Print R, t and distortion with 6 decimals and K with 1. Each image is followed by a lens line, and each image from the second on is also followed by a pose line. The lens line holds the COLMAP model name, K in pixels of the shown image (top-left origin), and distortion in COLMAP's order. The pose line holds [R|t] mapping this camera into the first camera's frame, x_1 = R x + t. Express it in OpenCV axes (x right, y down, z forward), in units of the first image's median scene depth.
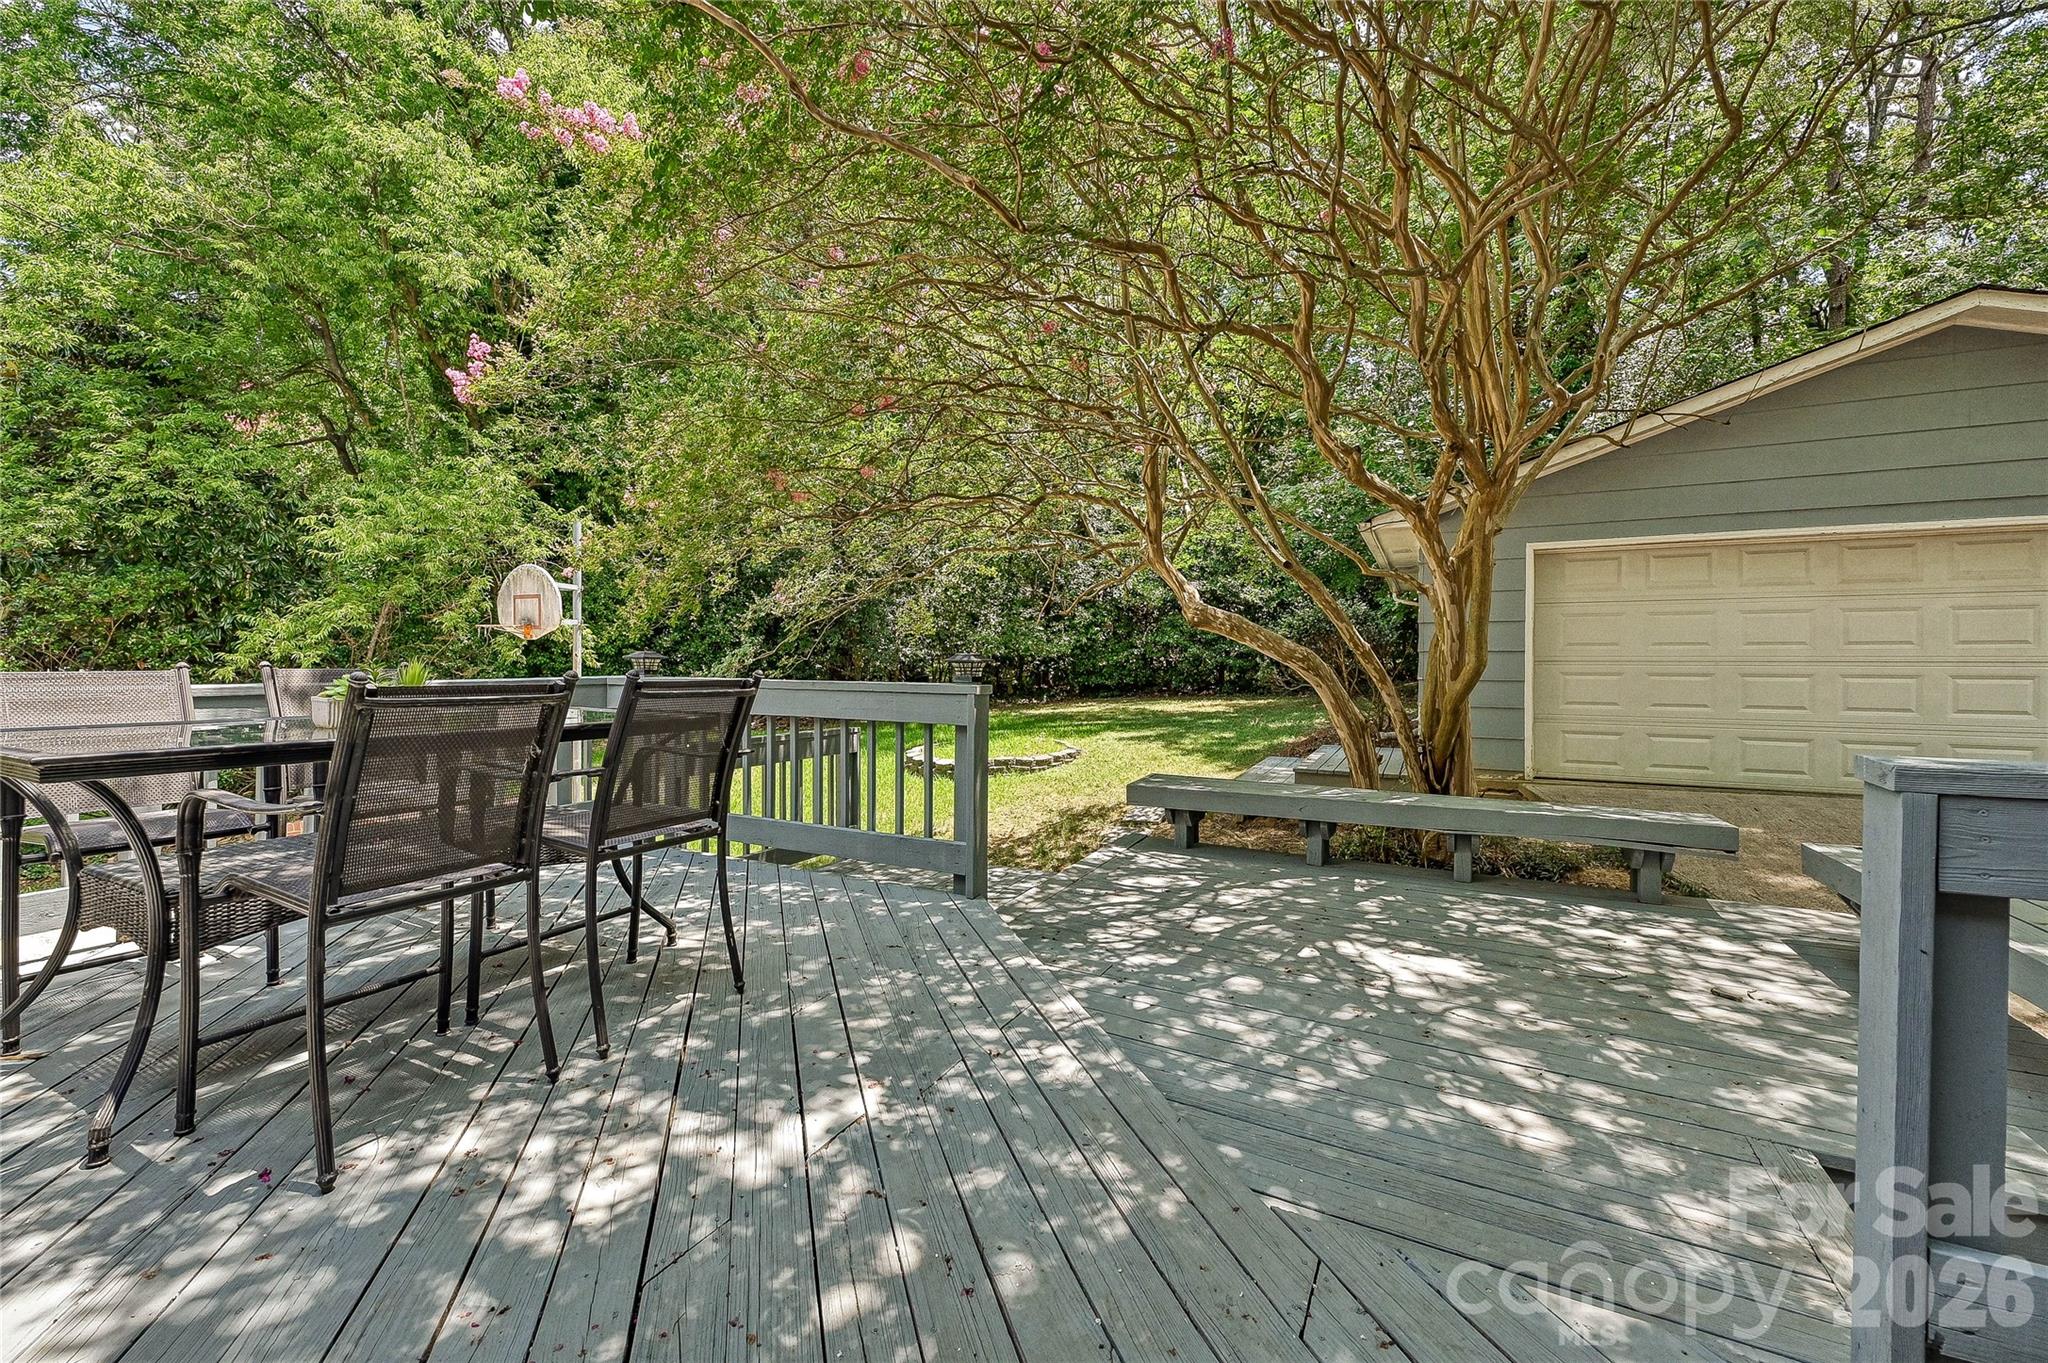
lens RADIAL K [[812.9, 0, 1015.5], [0, 812.9, 674.0], [0, 0, 1]] dist [-0.000775, 0.000242]
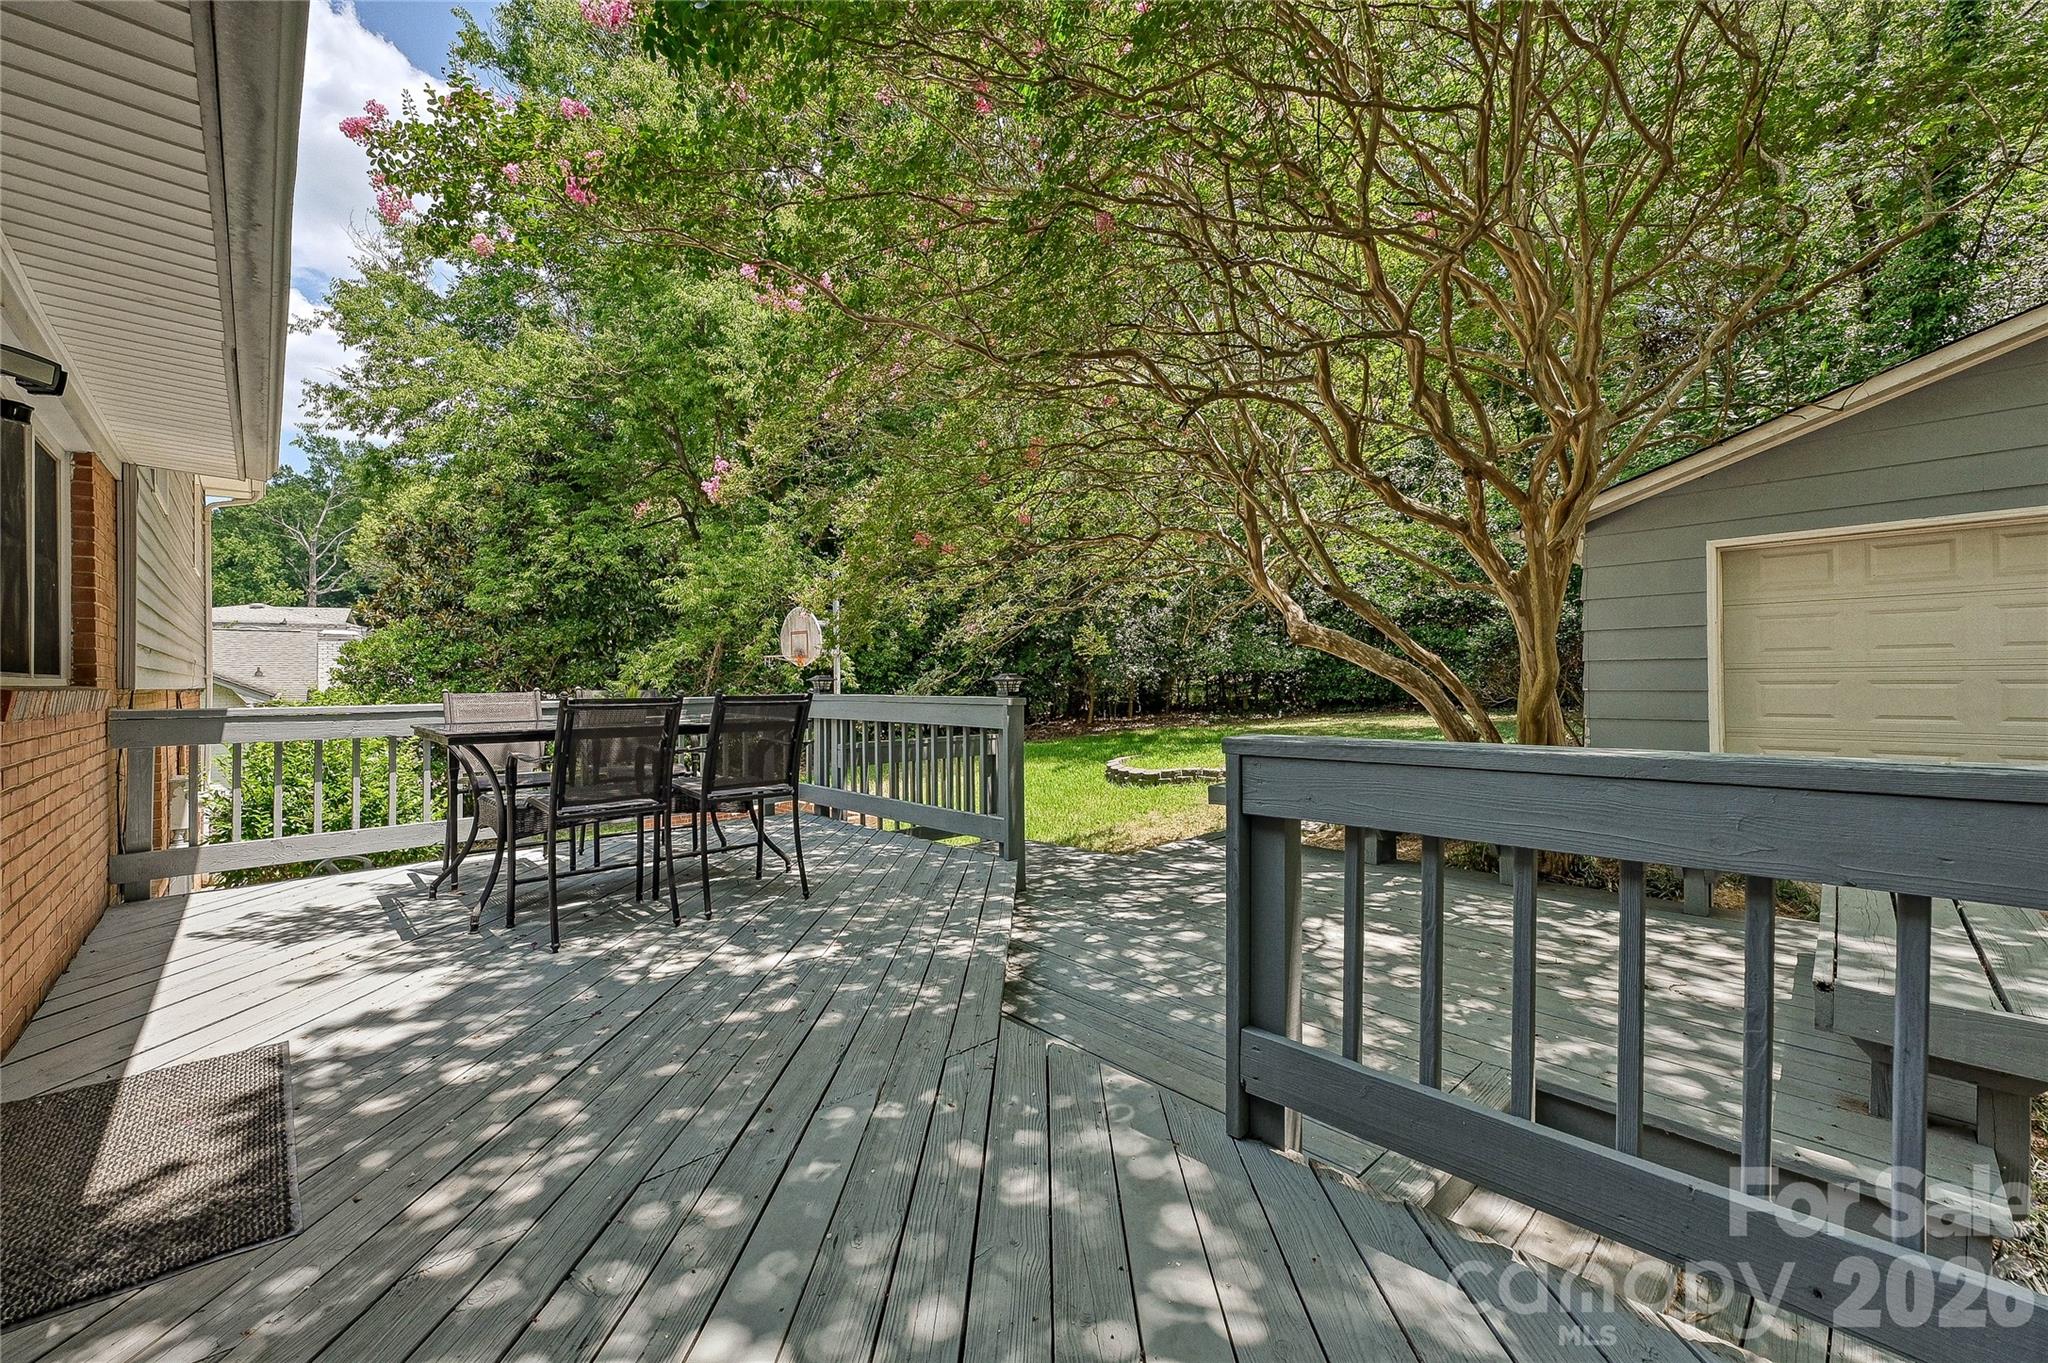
lens RADIAL K [[812.9, 0, 1032.6], [0, 812.9, 687.6], [0, 0, 1]] dist [-0.000775, 0.000242]
pose [[0.947105, -0.011590, -0.320714, 0.368133], [0.010197, 0.999930, -0.006020, 0.004697], [0.320761, 0.002432, 0.947157, -0.207465]]
